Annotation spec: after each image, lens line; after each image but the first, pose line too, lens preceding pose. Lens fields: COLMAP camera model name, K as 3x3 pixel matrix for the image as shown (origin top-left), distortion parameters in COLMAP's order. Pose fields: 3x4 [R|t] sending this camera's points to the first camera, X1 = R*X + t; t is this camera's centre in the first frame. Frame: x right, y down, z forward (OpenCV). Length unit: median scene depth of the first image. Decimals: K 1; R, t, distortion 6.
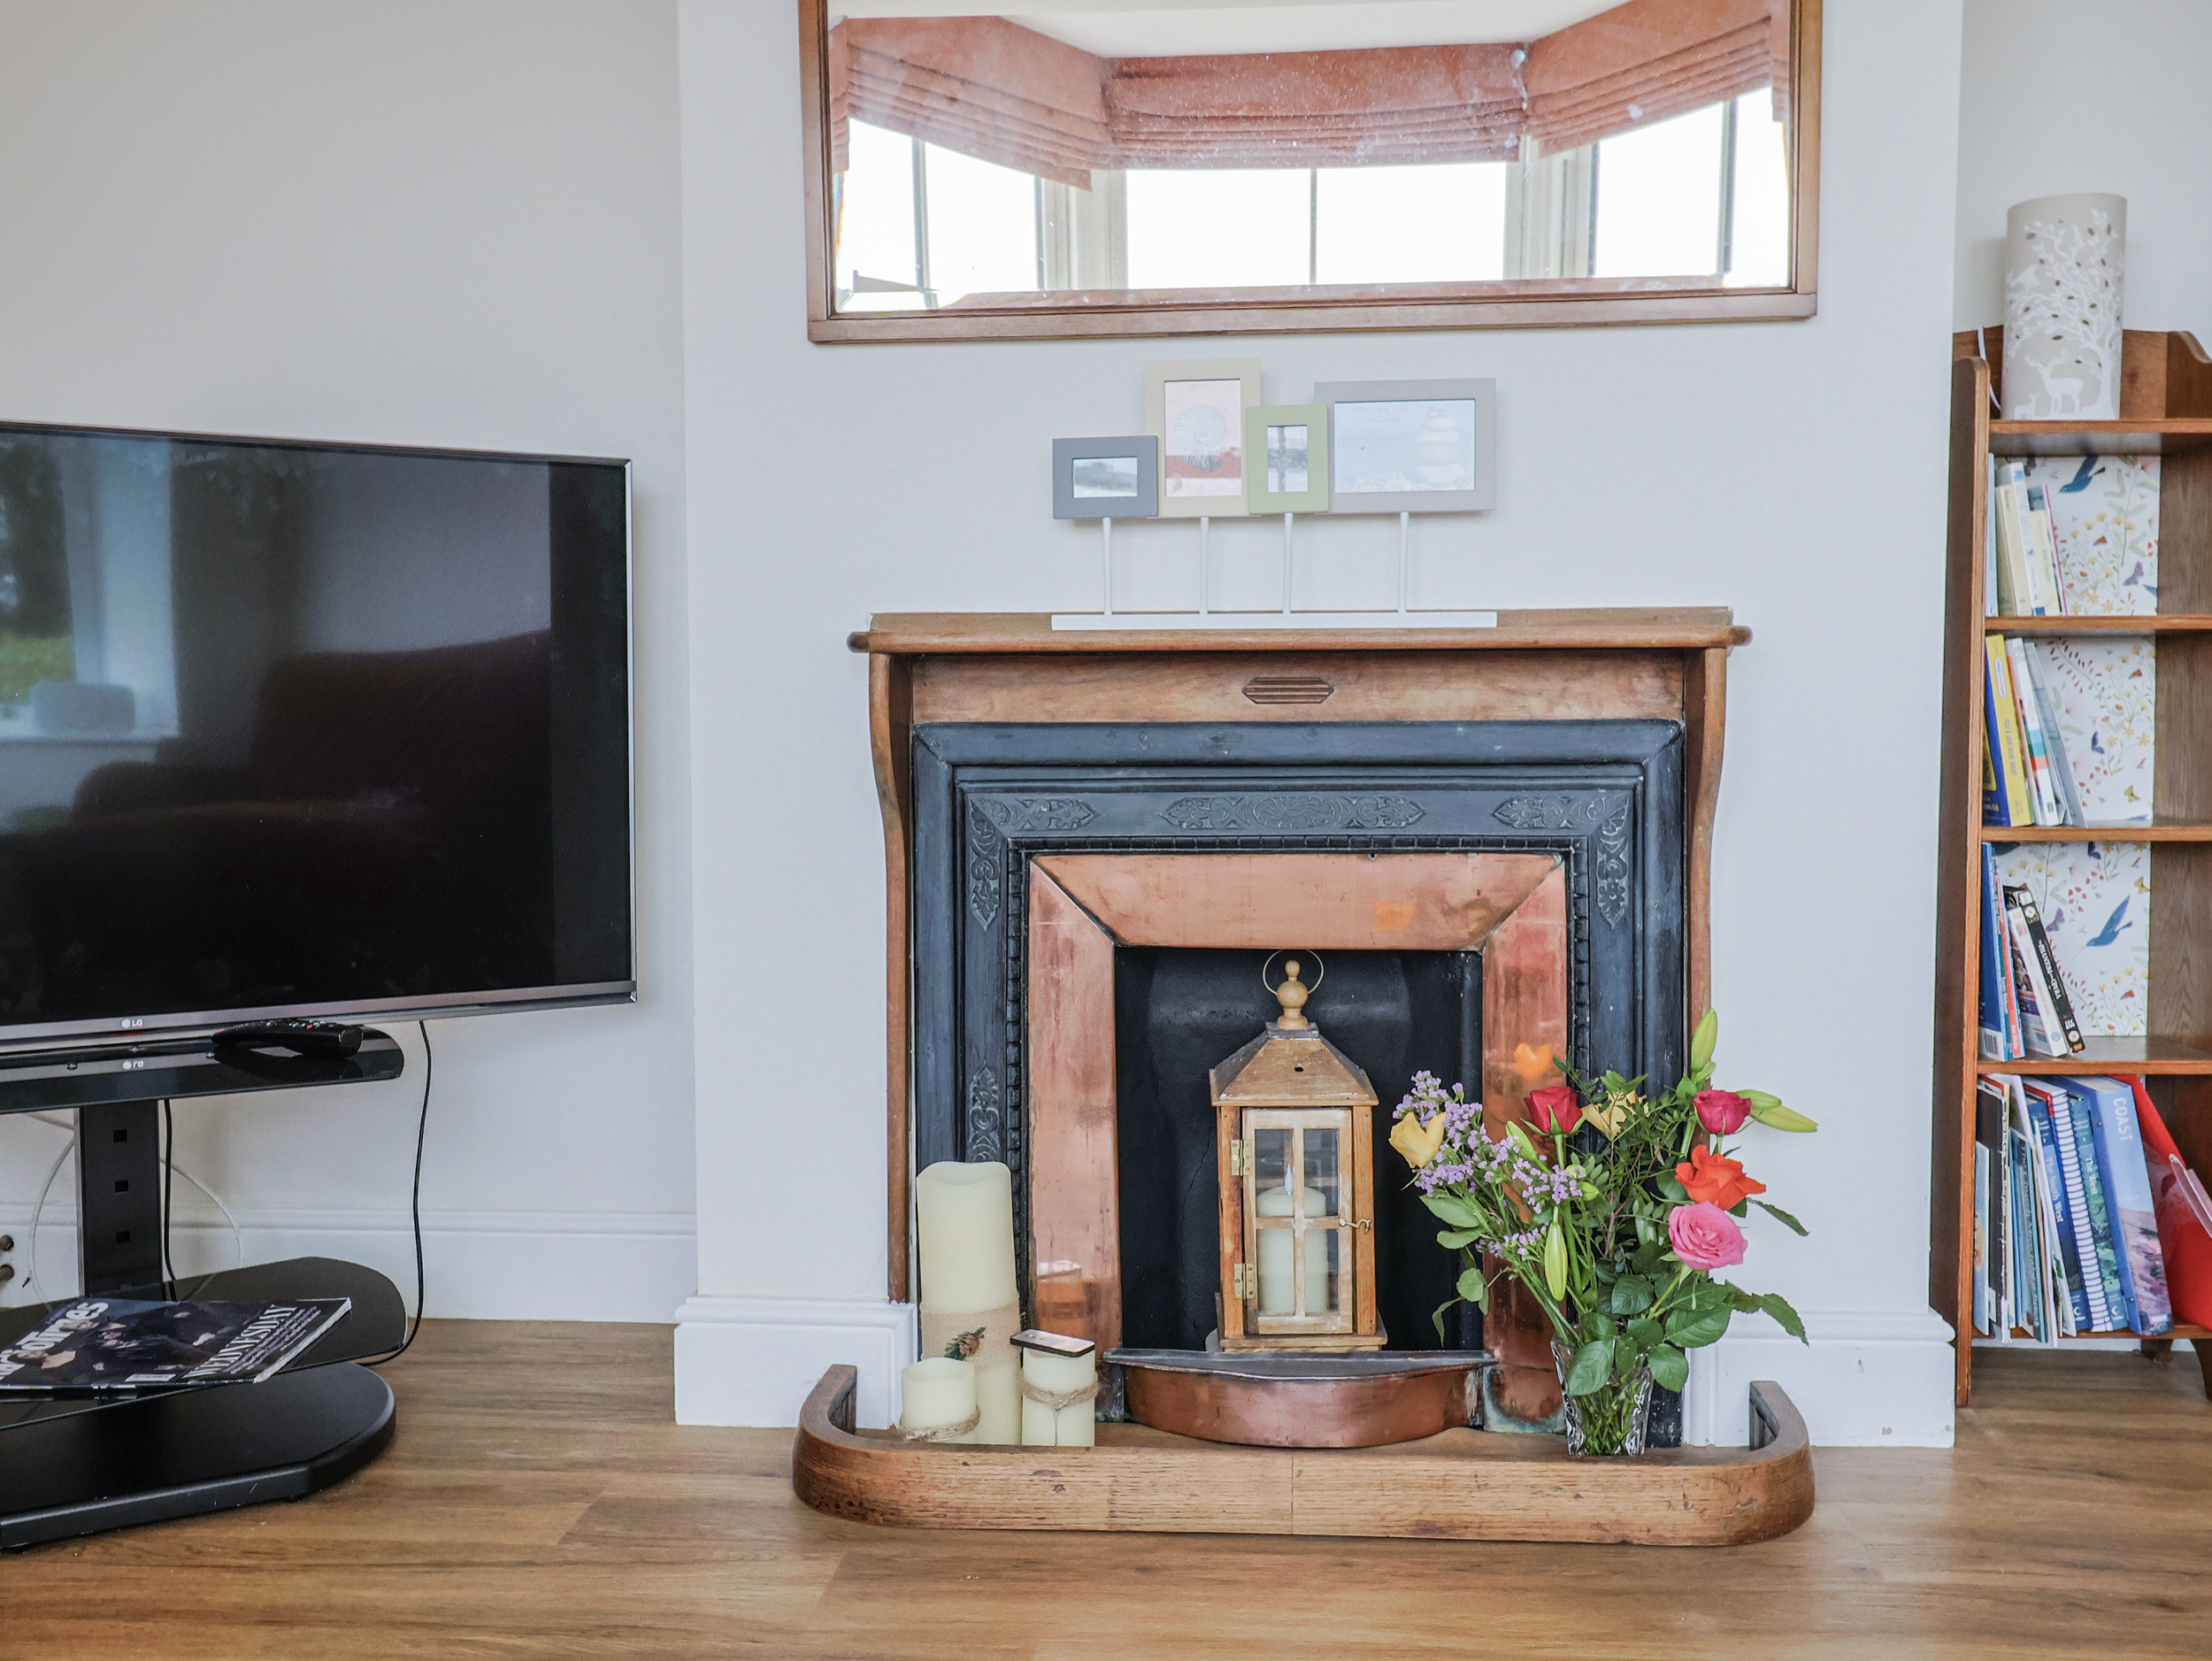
lens RADIAL K [[2106.6, 0, 1109.0], [0, 2106.6, 835.5], [0, 0, 1]] dist [0.023479, 0.000000]
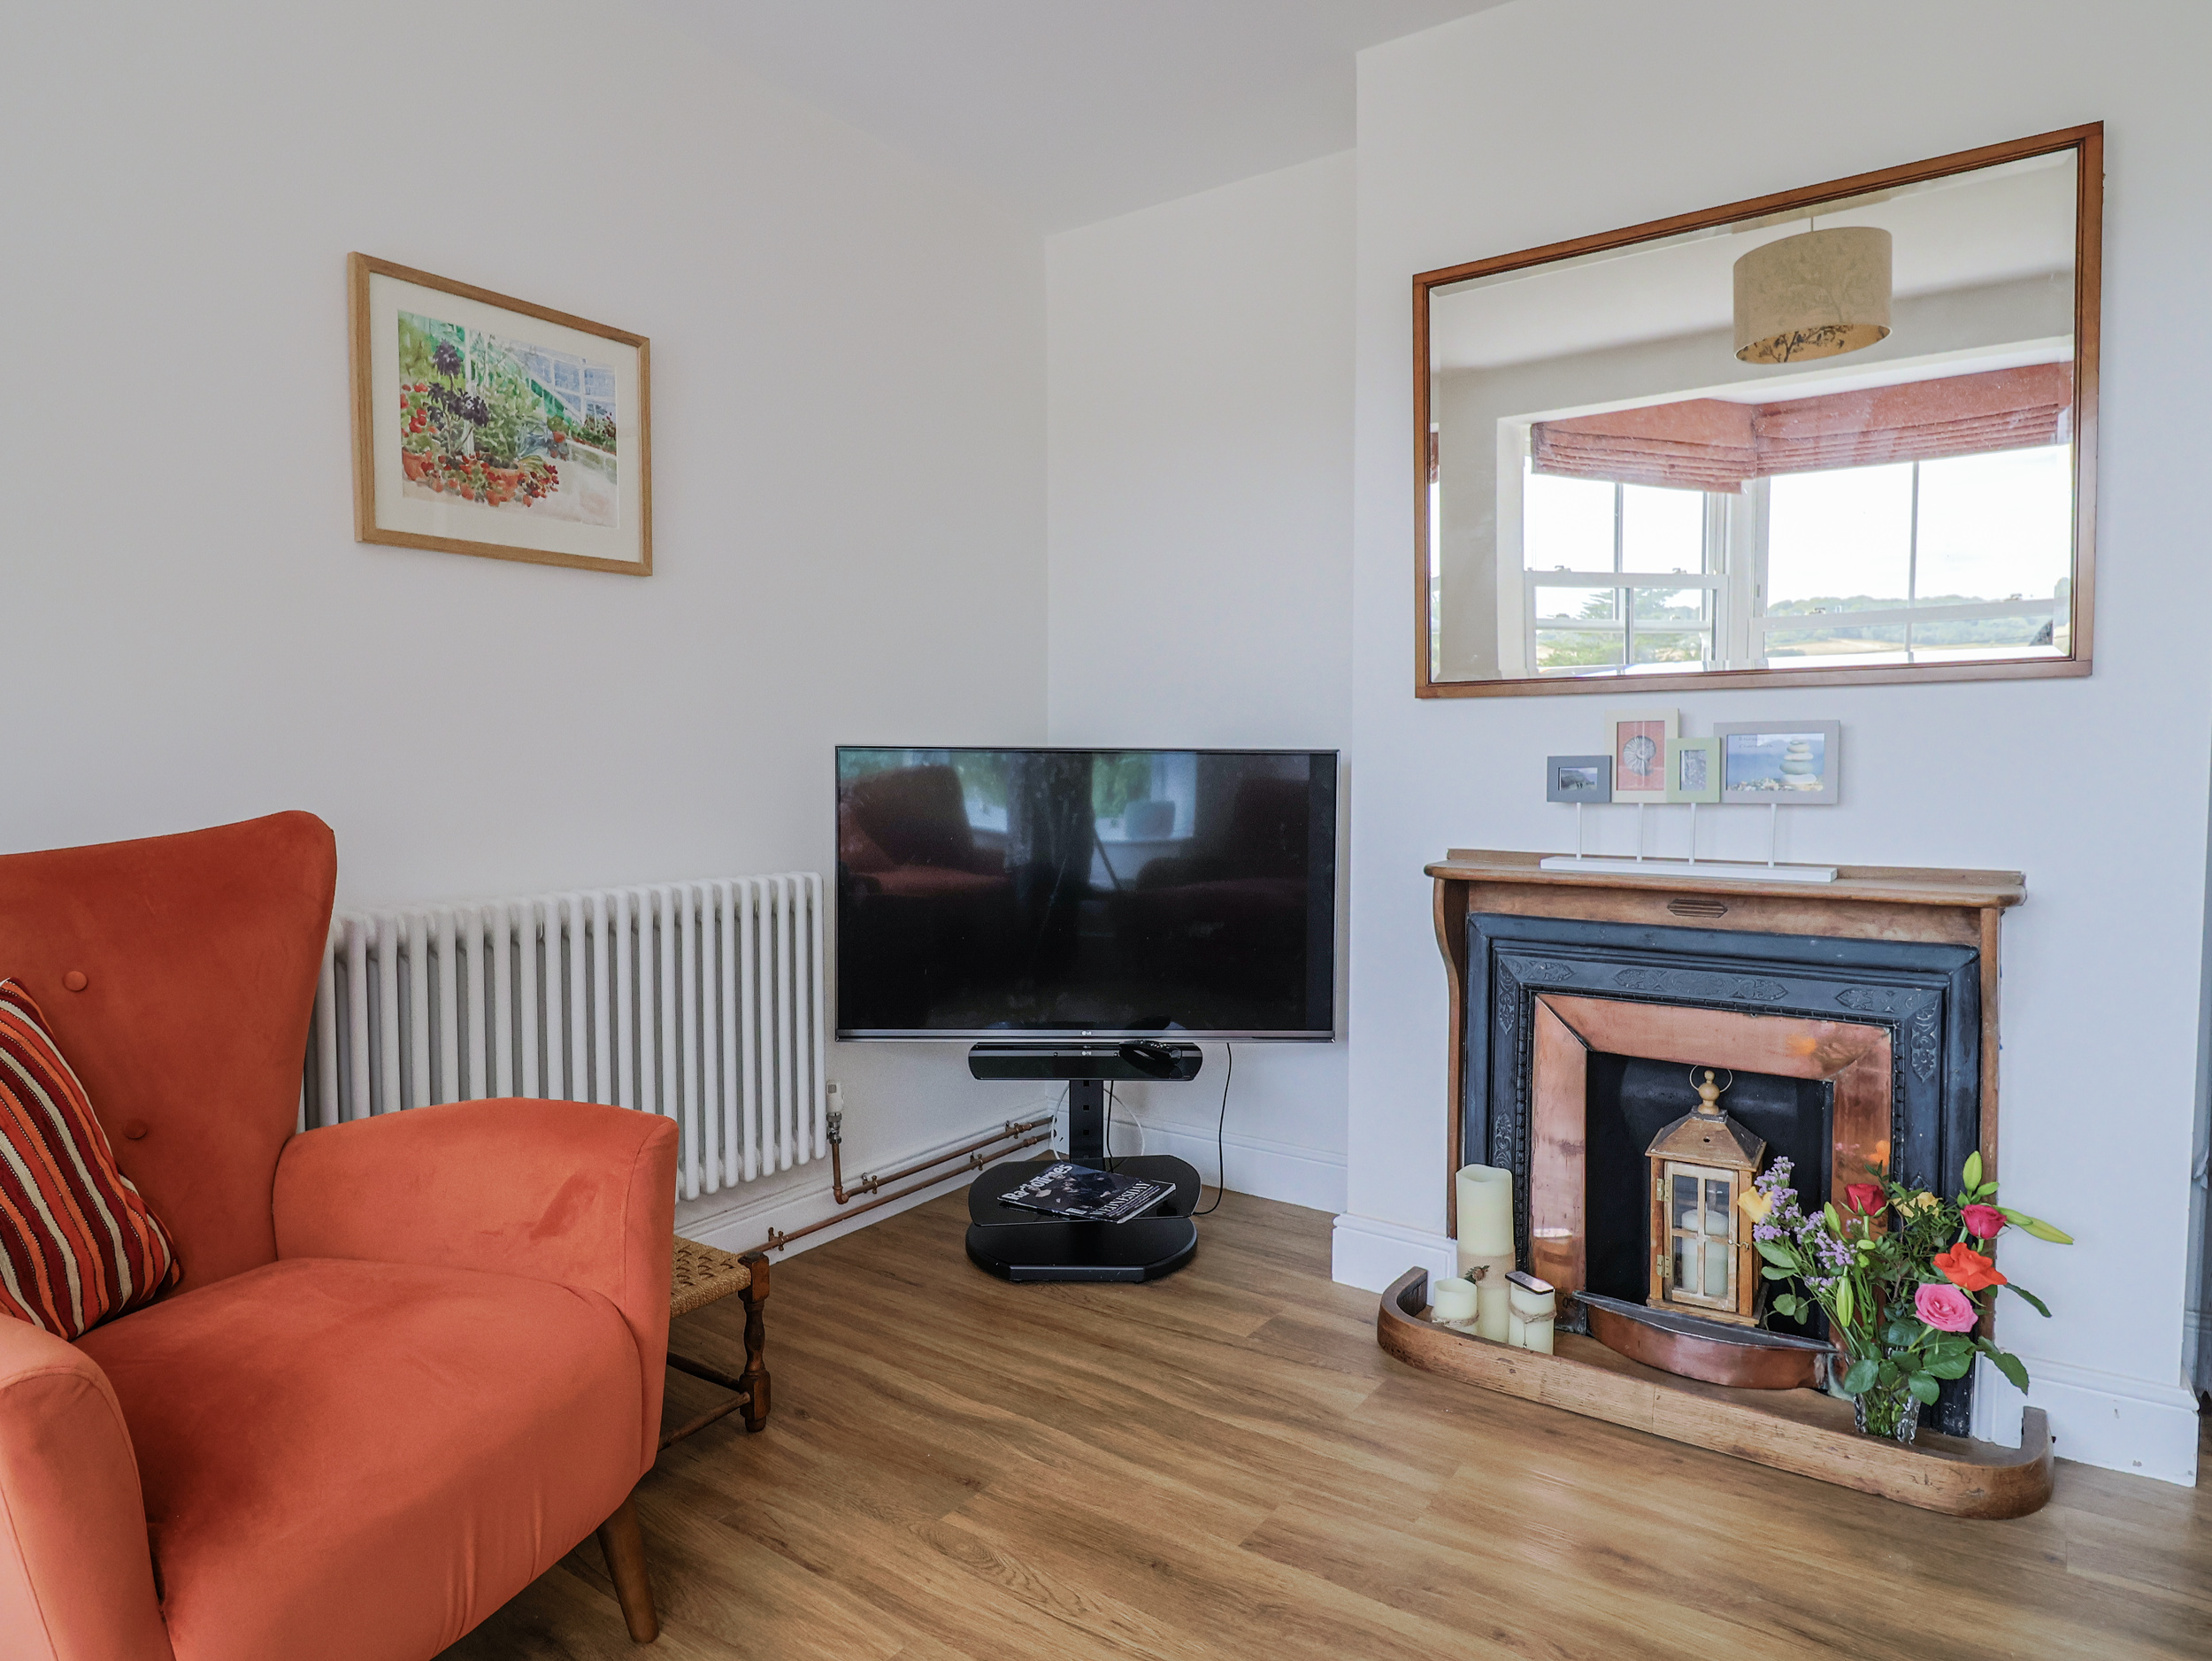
lens RADIAL K [[1303.0, 0, 1110.2], [0, 1303.0, 816.3], [0, 0, 1]] dist [0.001384, -0.008428]
pose [[0.862846, 0.026549, -0.504770, 0.201158], [-0.037544, 0.999227, -0.011620, -0.112031], [0.504071, 0.028977, 0.863176, -0.096726]]
